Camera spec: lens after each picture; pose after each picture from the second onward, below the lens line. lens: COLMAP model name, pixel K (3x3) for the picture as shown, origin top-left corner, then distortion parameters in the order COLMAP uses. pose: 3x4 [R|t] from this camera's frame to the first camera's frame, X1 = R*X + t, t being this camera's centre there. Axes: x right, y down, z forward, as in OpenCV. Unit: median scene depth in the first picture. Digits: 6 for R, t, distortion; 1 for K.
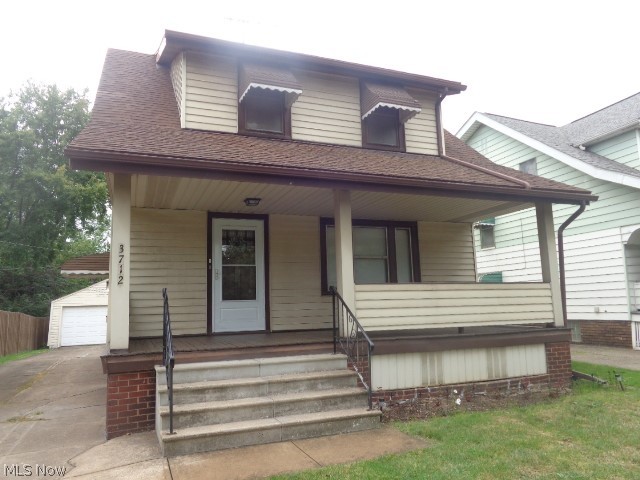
lens RADIAL K [[484.8, 0, 320.0], [0, 484.8, 240.0], [0, 0, 1]] dist [0.007442, 0.007427]
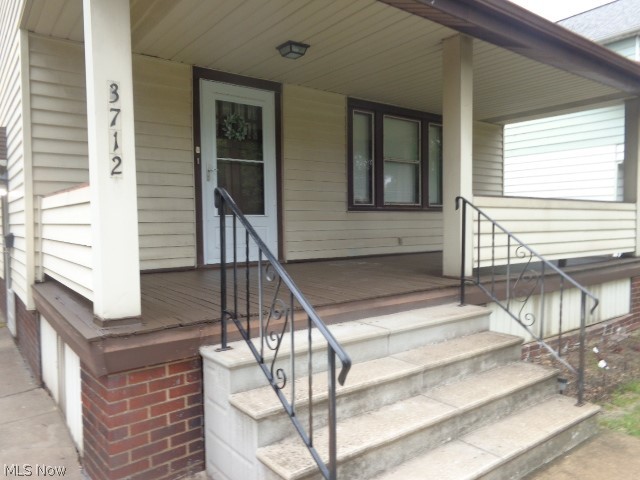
lens RADIAL K [[484.8, 0, 320.0], [0, 484.8, 240.0], [0, 0, 1]] dist [0.007442, 0.007427]
pose [[0.963261, 0.011654, 0.268314, -0.254760], [-0.057831, 0.984622, 0.164850, 0.047736], [-0.262267, -0.174310, 0.949122, 0.378200]]
